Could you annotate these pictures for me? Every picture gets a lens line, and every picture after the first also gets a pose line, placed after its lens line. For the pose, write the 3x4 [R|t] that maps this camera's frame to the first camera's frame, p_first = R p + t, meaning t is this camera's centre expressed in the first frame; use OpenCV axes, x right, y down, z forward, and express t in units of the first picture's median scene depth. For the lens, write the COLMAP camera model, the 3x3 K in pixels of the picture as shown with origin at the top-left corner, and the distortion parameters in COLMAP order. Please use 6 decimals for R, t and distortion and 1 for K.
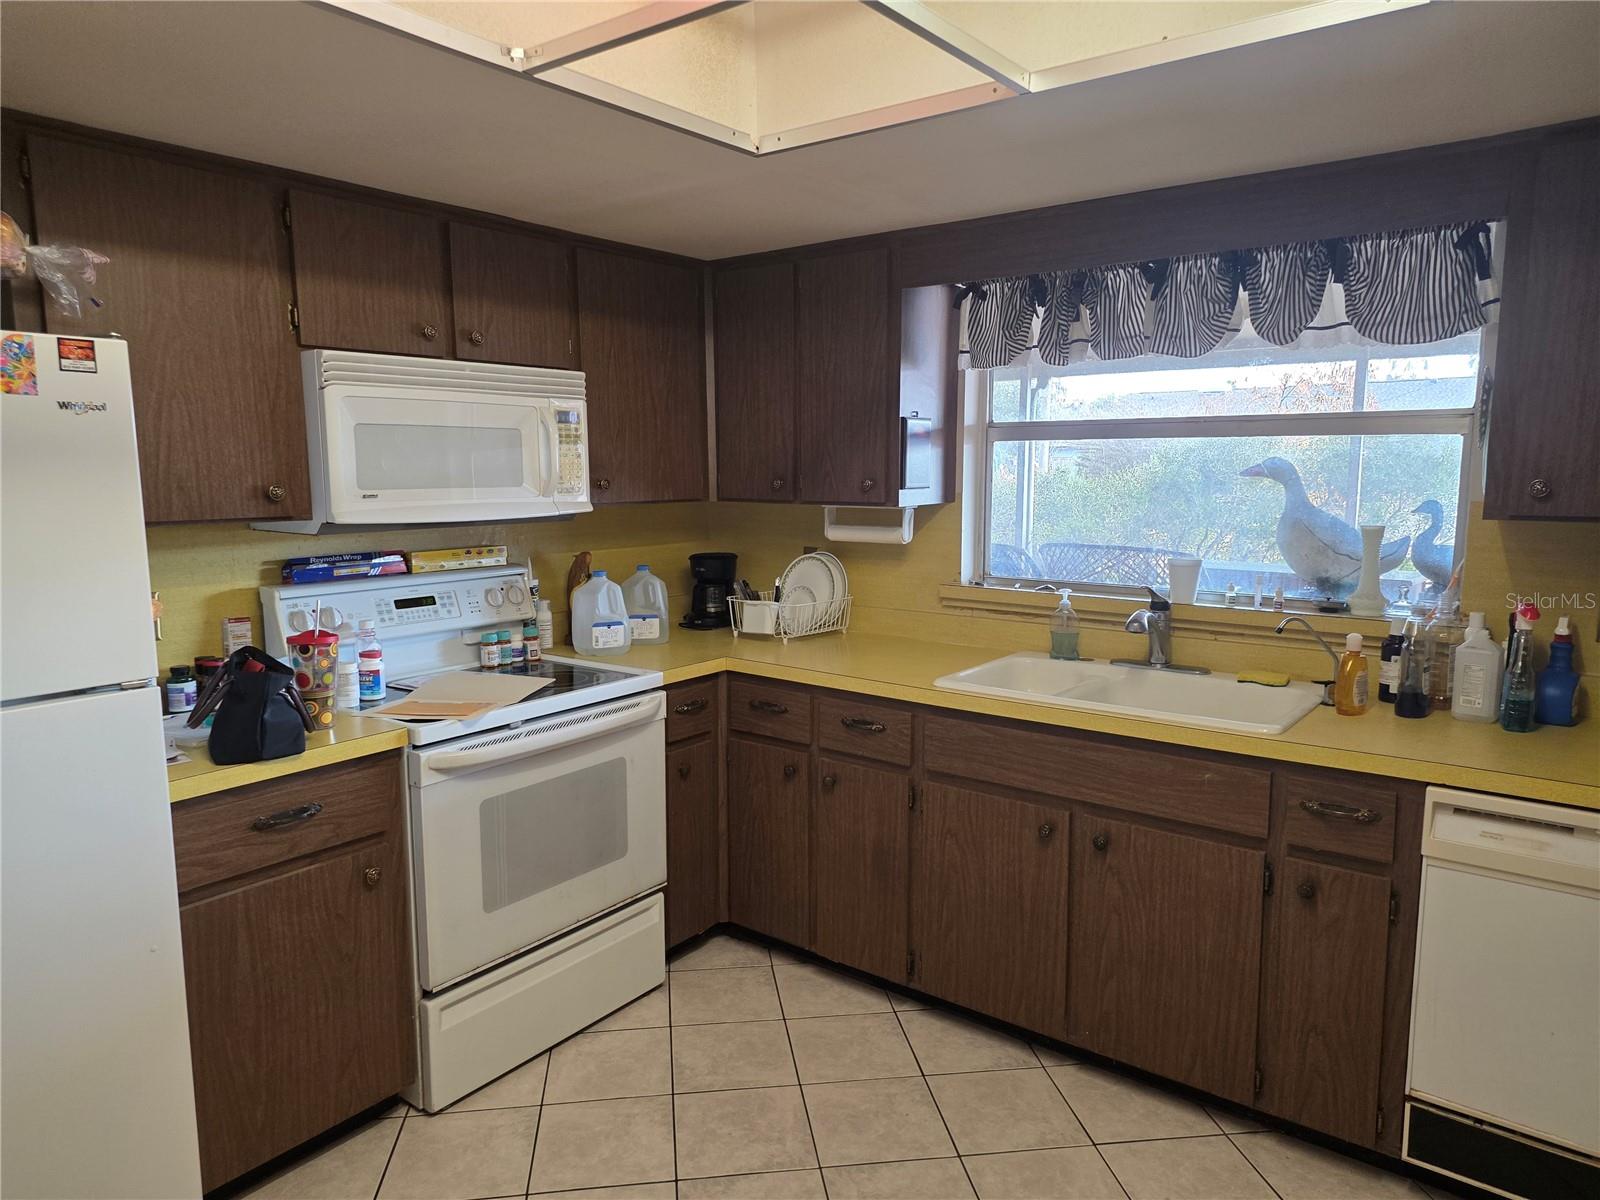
lens RADIAL K [[1052.6, 0, 786.9], [0, 1052.6, 593.1], [0, 0, 1]] dist [0.074035, -0.063277]
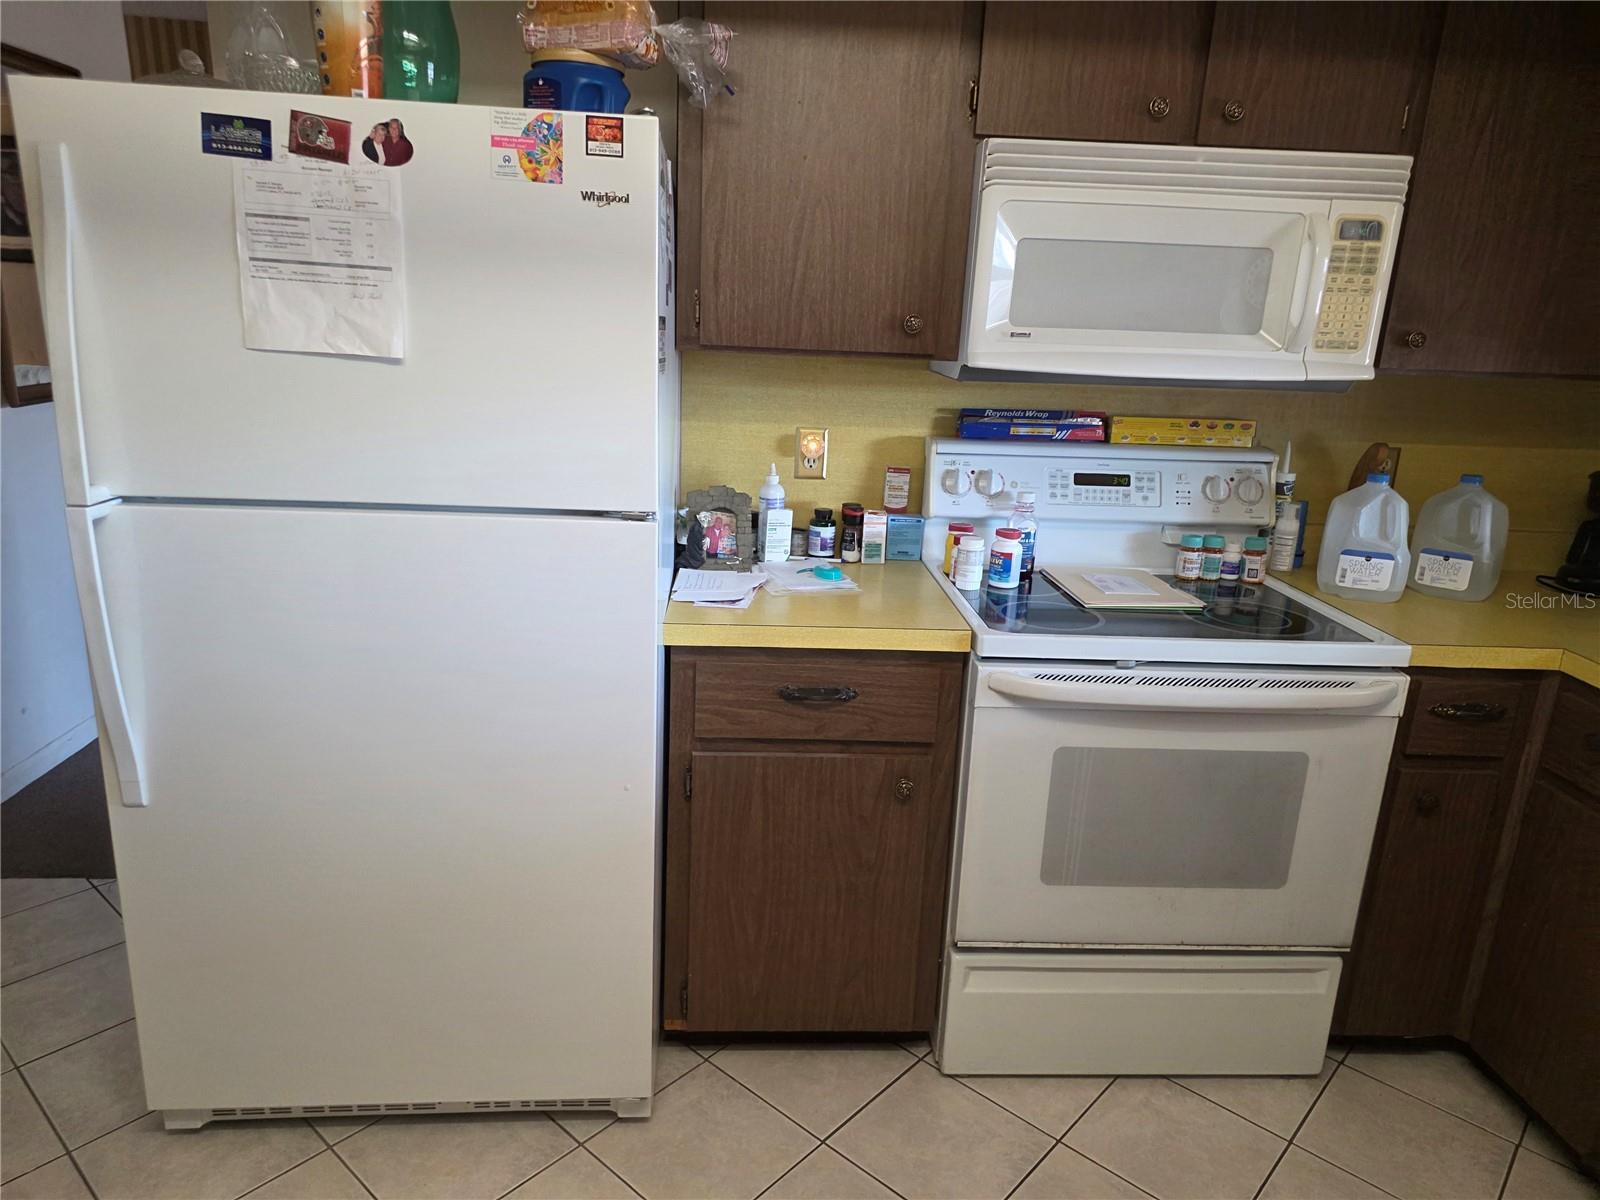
lens RADIAL K [[1052.6, 0, 795.0], [0, 1052.6, 611.6], [0, 0, 1]] dist [0.074035, -0.063277]
pose [[0.649070, 0.238463, -0.722387, 0.110202], [-0.138795, 0.970782, 0.195750, -0.021147], [0.747959, -0.026792, 0.663203, 0.326986]]
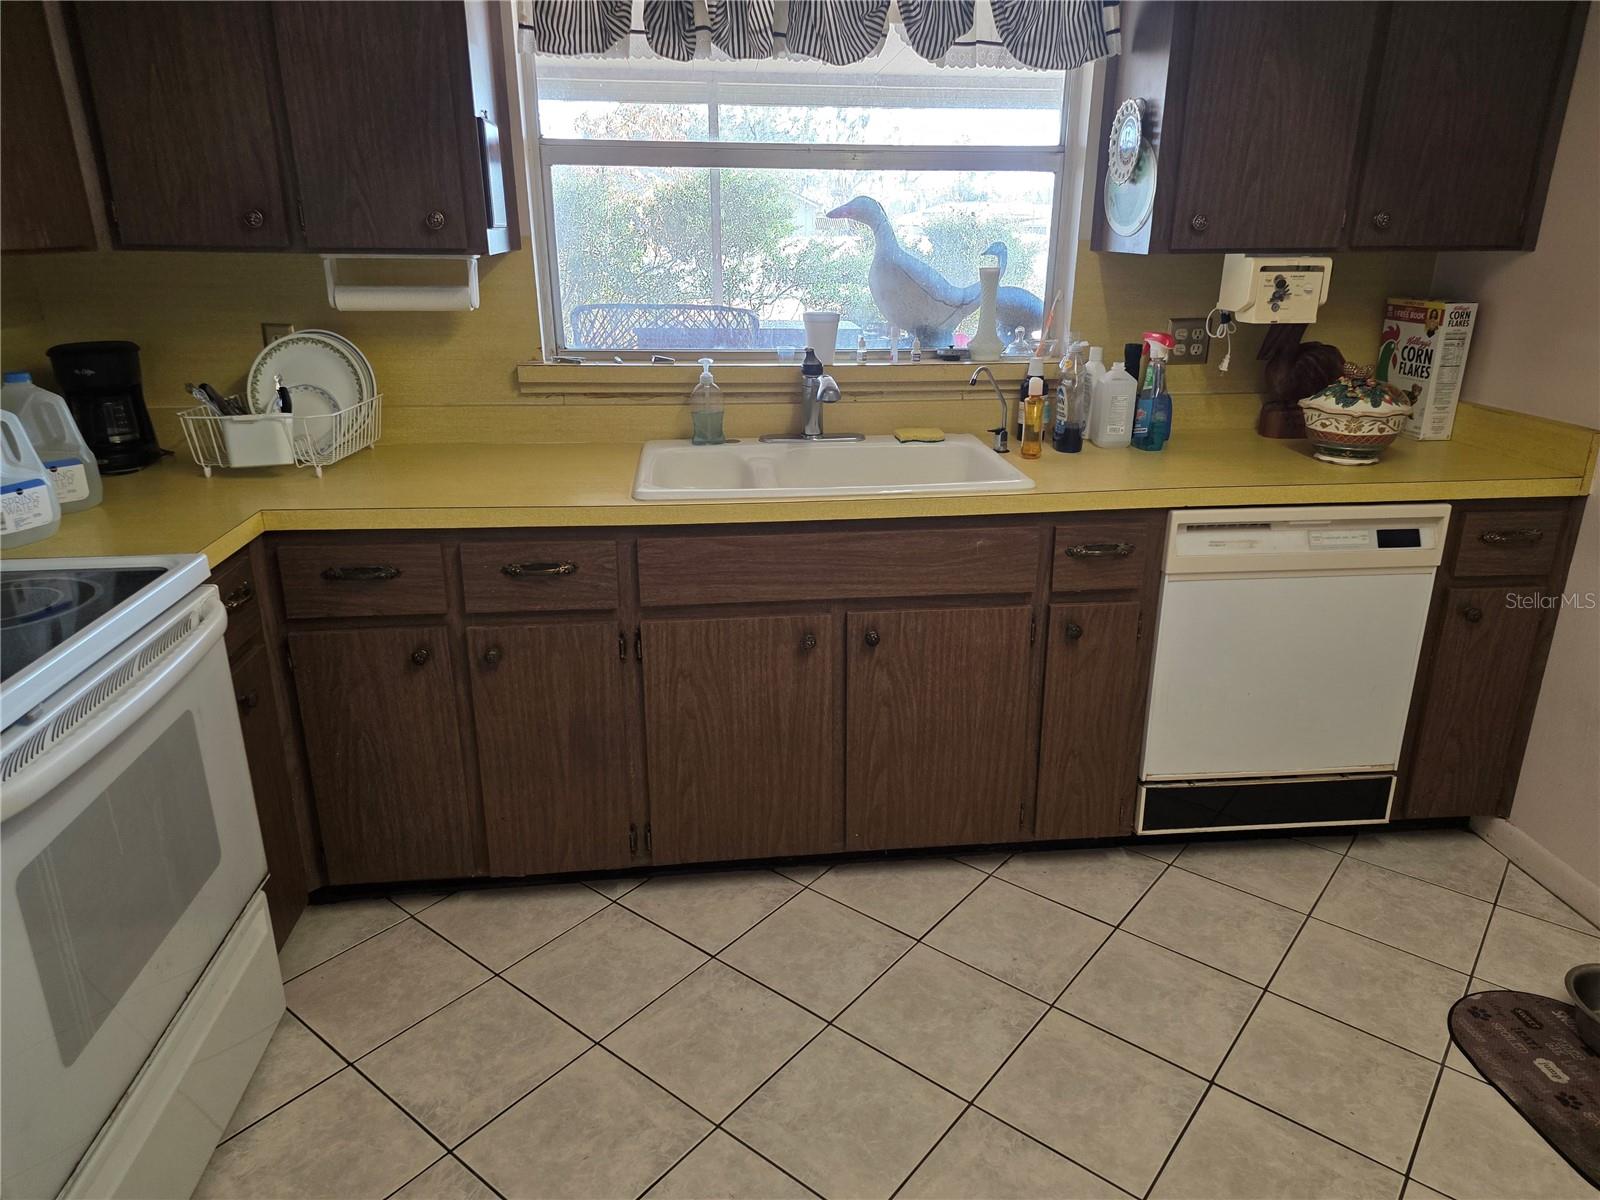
lens RADIAL K [[1052.6, 0, 816.7], [0, 1052.6, 588.0], [0, 0, 1]] dist [0.074035, -0.063277]
pose [[0.713857, -0.222375, 0.664046, -0.299572], [0.080947, 0.968089, 0.237173, -0.021265], [-0.695597, -0.115555, 0.709078, 0.373678]]
